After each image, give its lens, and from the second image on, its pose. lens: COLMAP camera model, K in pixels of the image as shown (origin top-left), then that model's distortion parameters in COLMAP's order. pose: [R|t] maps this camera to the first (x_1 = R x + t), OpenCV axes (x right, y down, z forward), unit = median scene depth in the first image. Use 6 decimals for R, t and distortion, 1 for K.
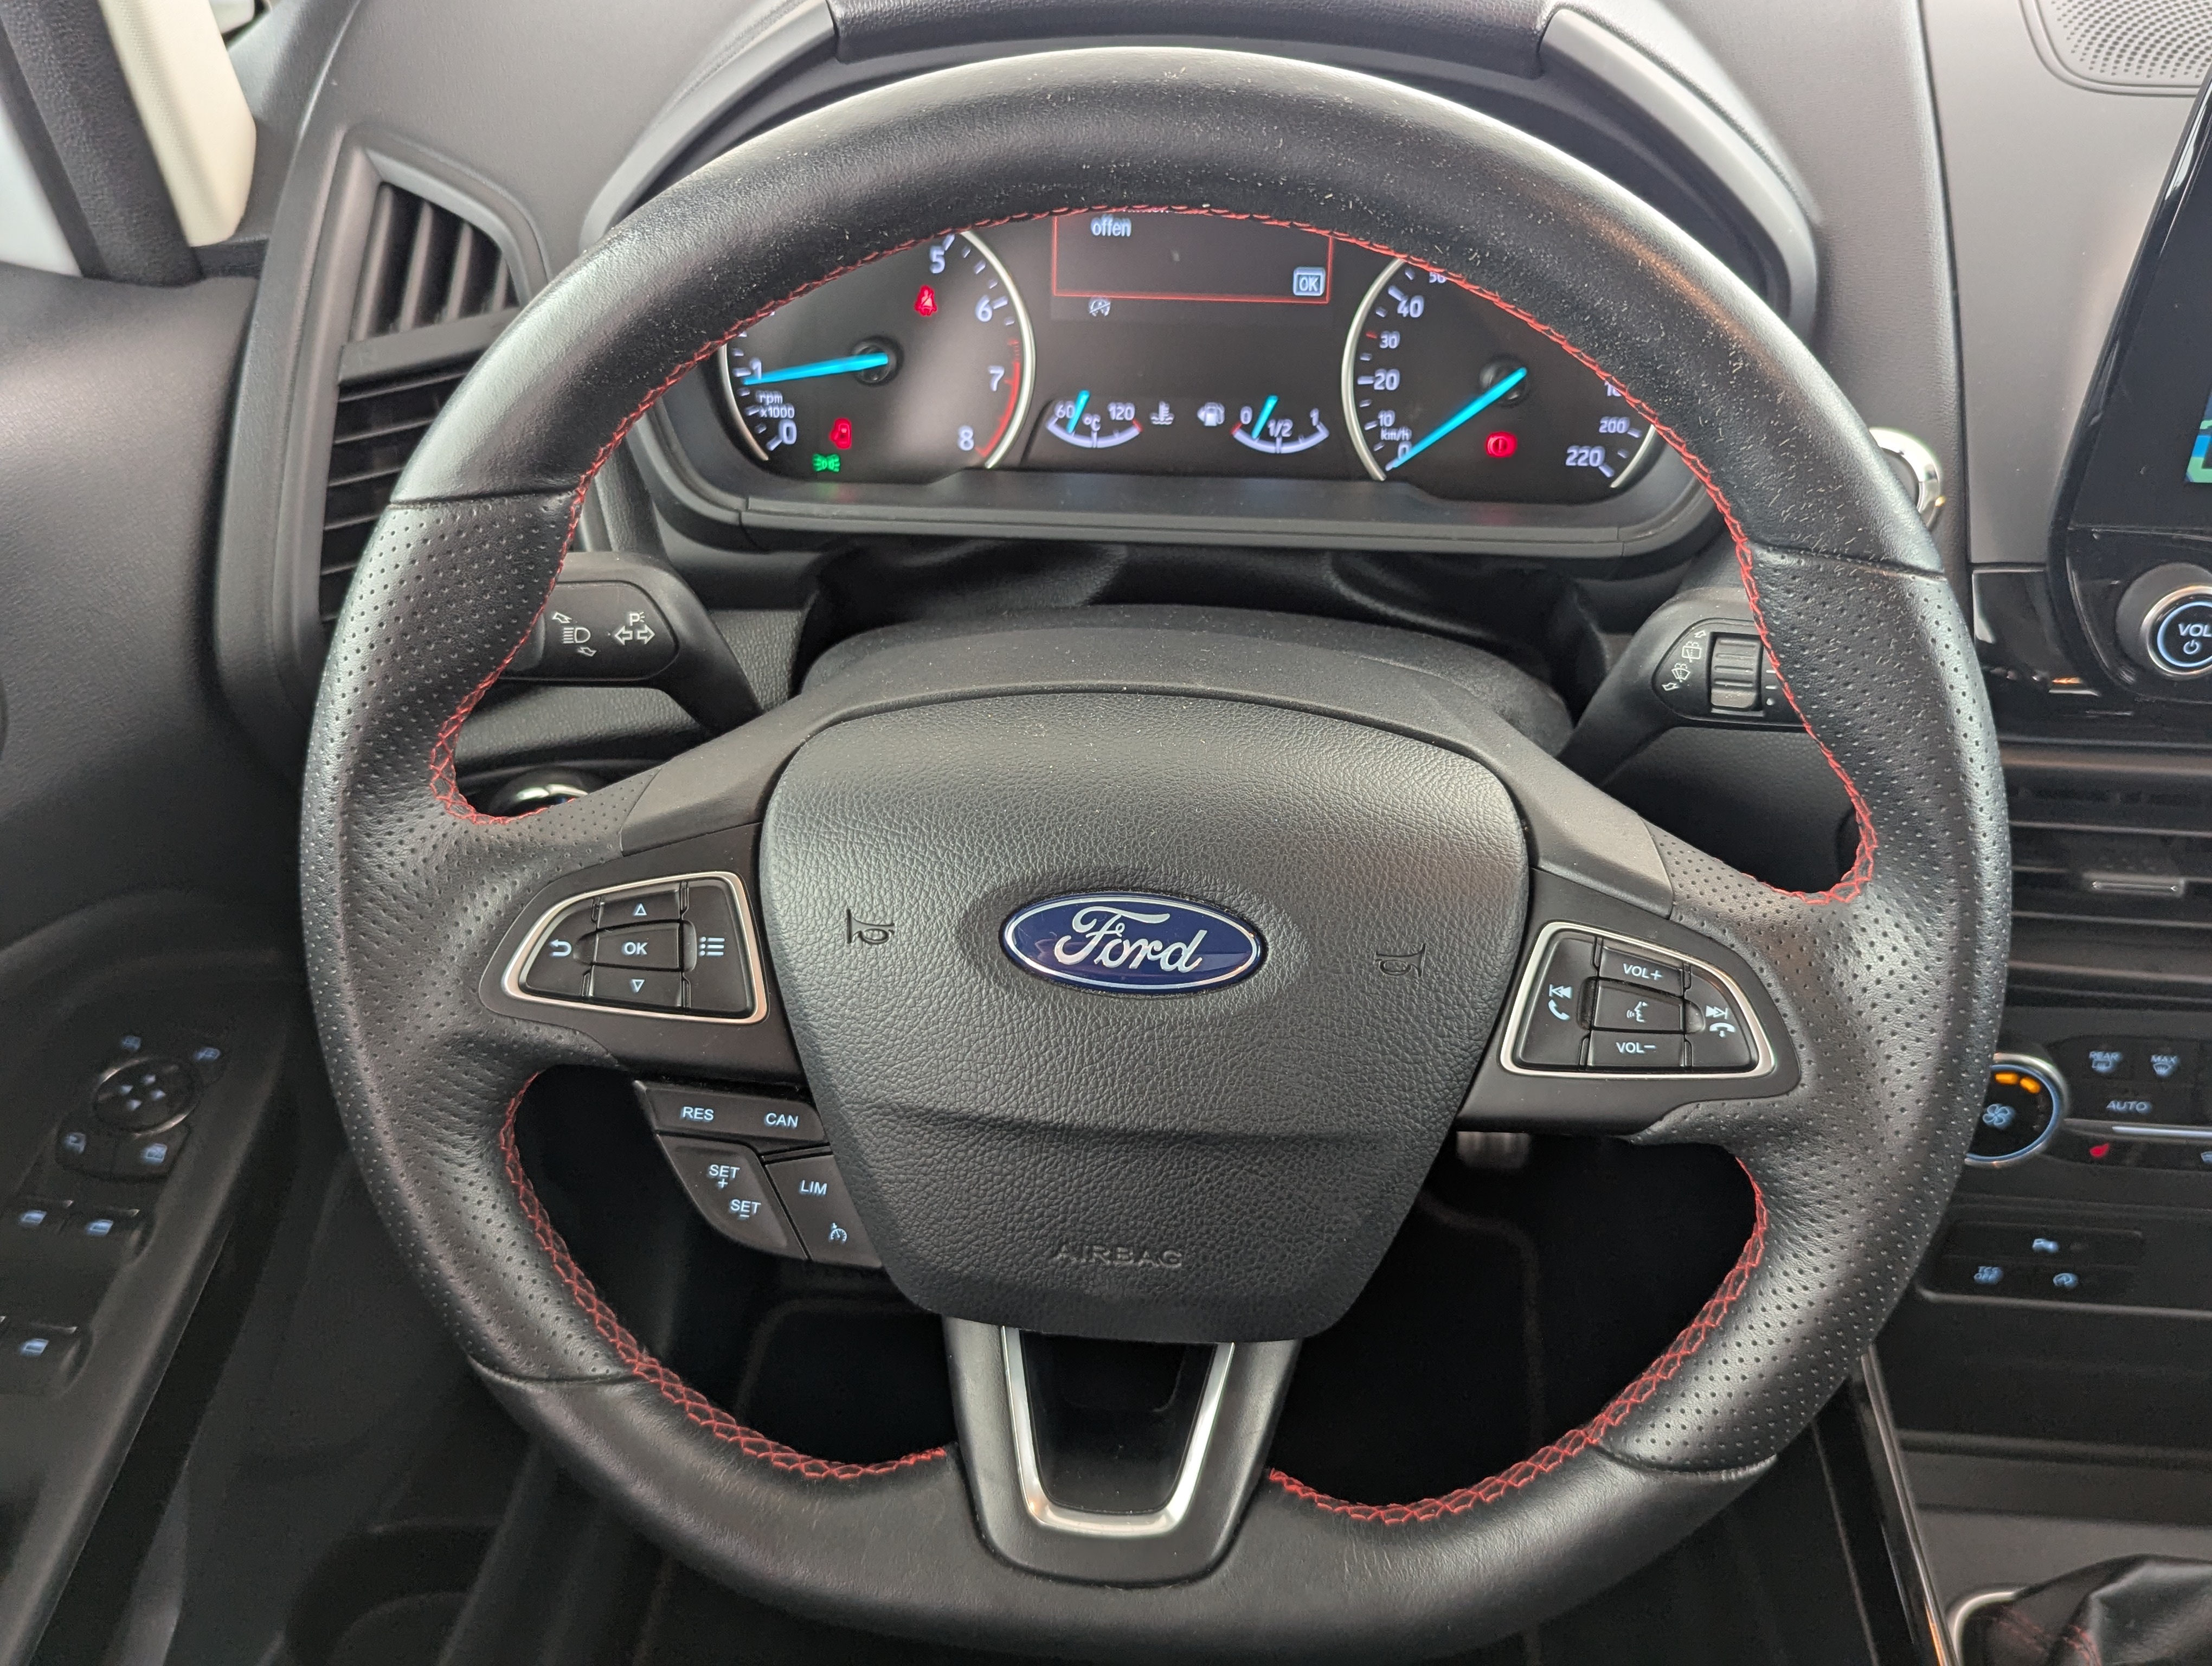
lens RADIAL K [[2009.4, 0, 1121.9], [0, 2009.4, 803.7], [0, 0, 1]] dist [0.034841, 0.000000]
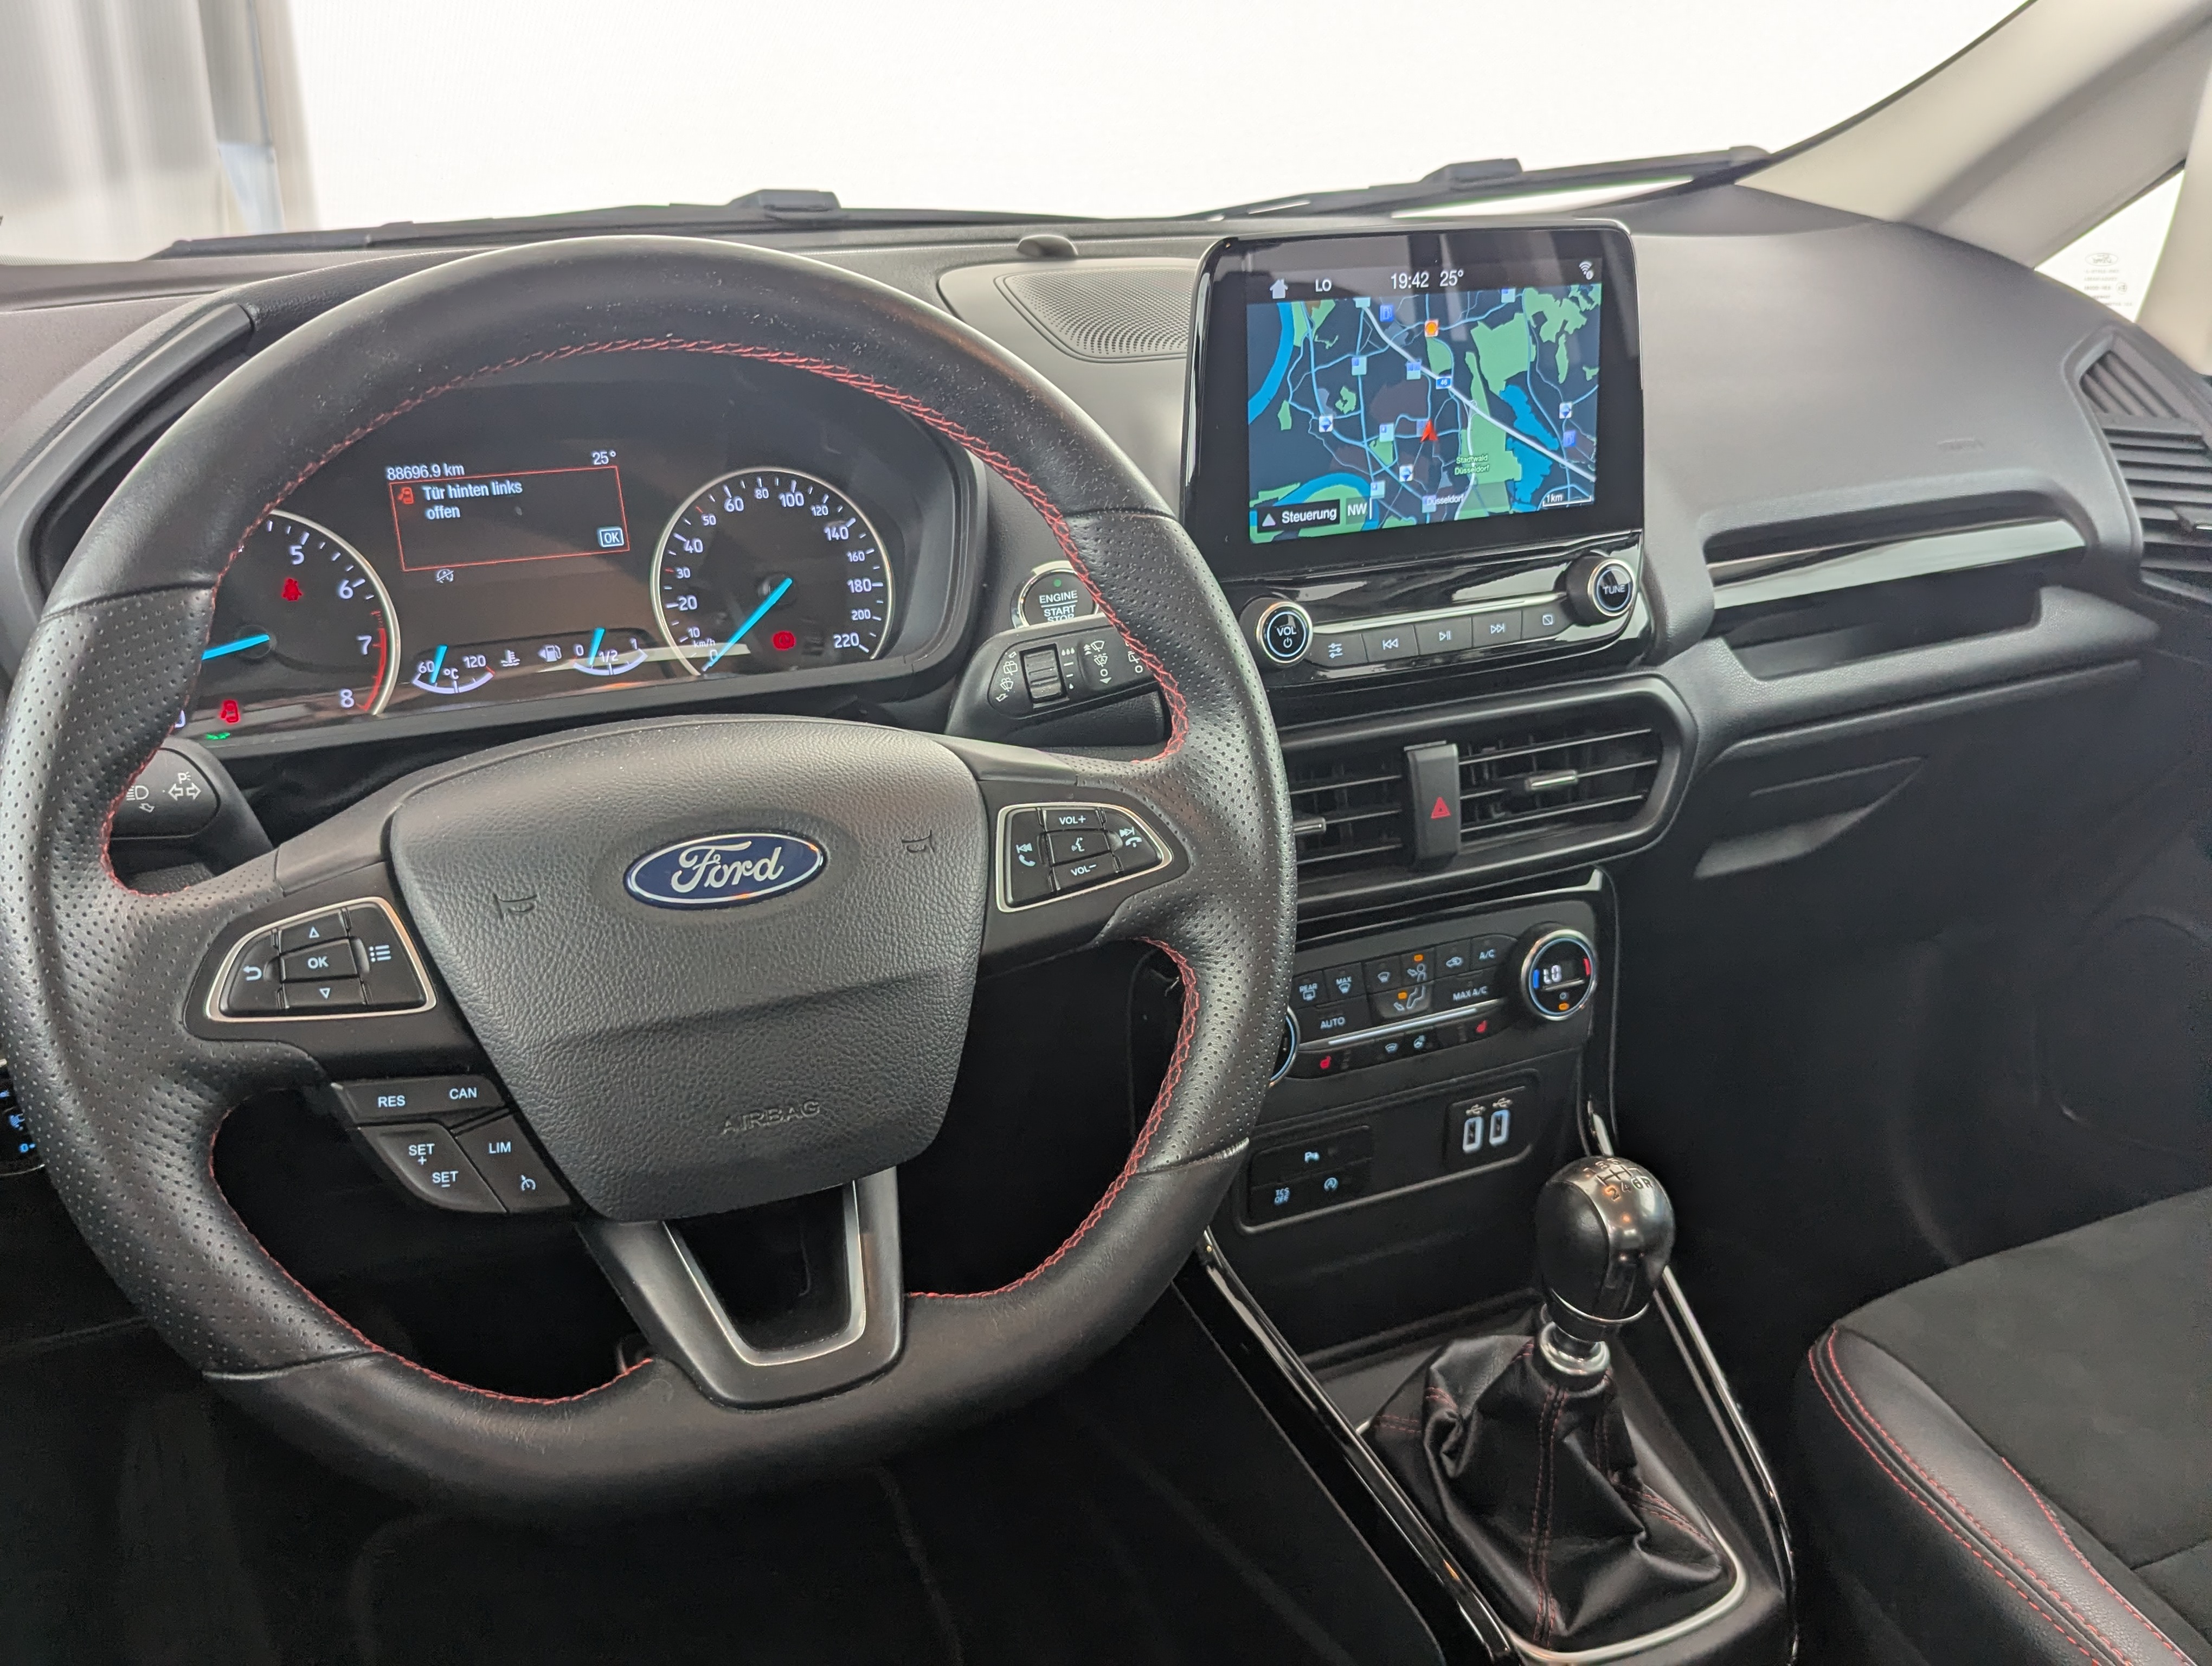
lens RADIAL K [[2009.4, 0, 1096.5], [0, 2009.4, 821.4], [0, 0, 1]] dist [0.034841, 0.000000]
pose [[0.865130, -0.170826, 0.471560, -0.377081], [0.295681, 0.933159, -0.204417, 0.358567], [-0.405121, 0.316279, 0.857814, -0.219386]]
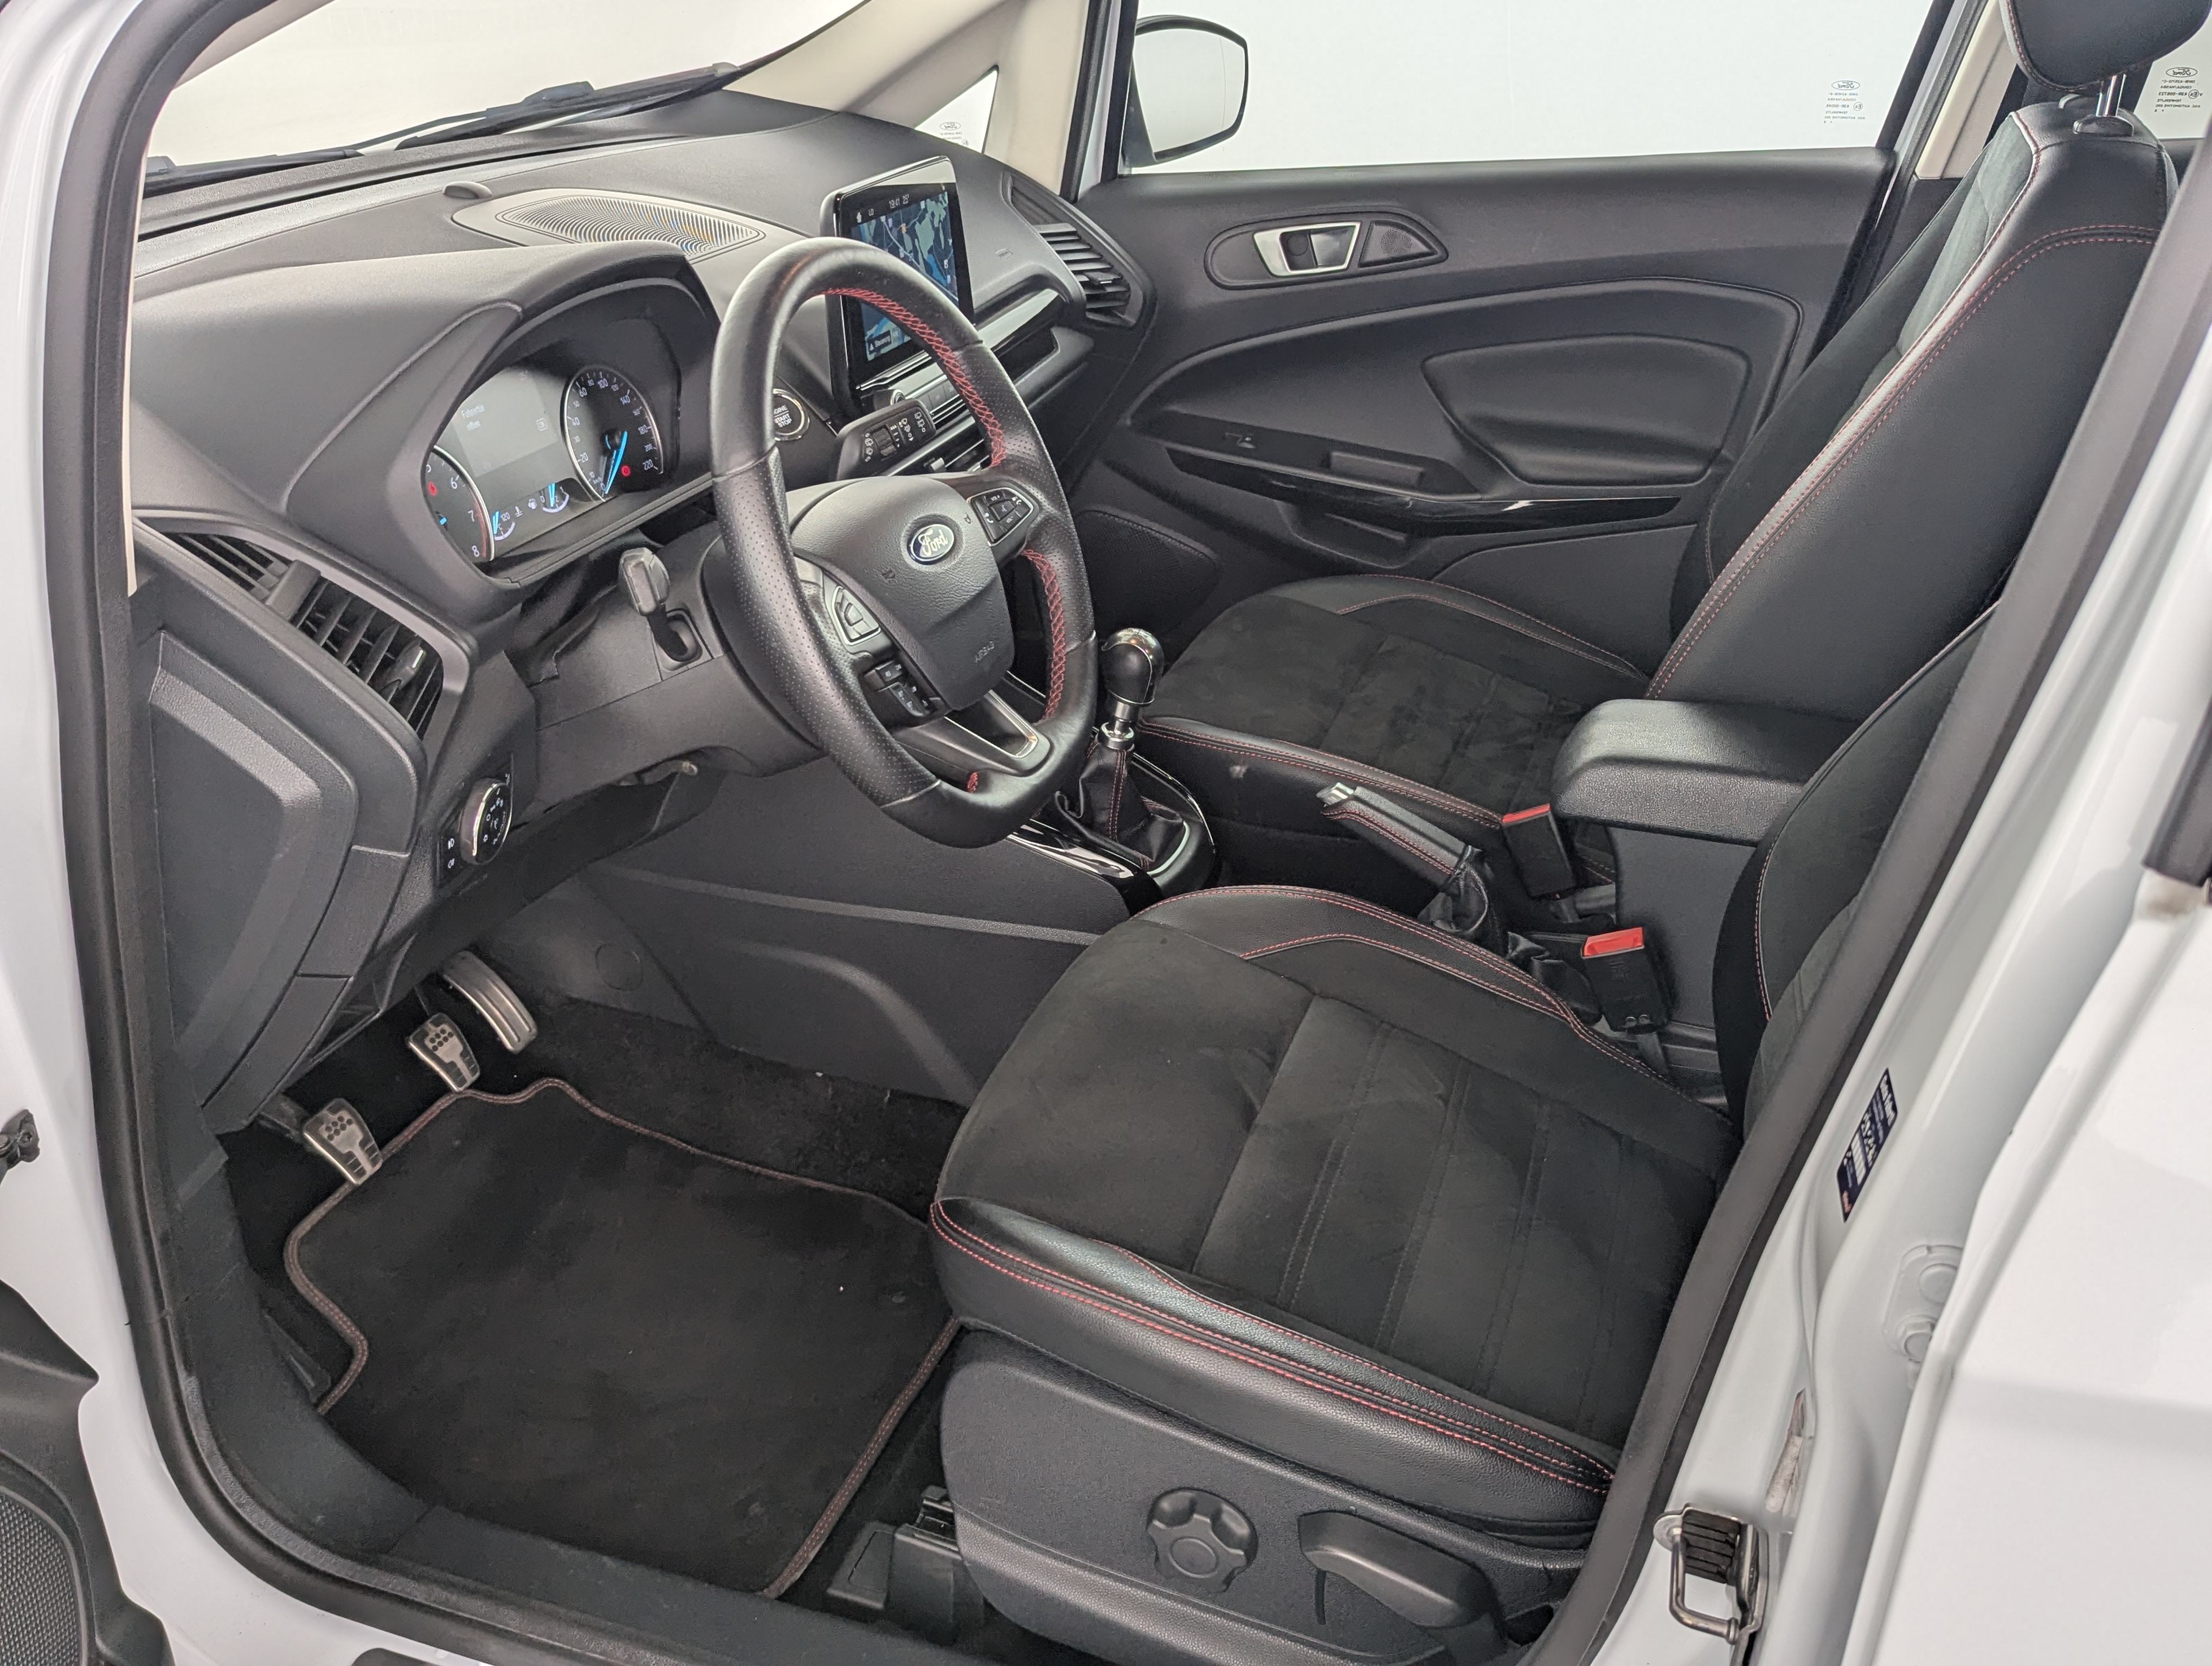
lens RADIAL K [[2009.4, 0, 1094.6], [0, 2009.4, 822.1], [0, 0, 1]] dist [0.034841, 0.000000]
pose [[0.268840, -0.418635, 0.867450, -2.316448], [0.574547, 0.792534, 0.204417, -0.052368], [-0.773060, 0.443435, 0.453590, -0.229904]]
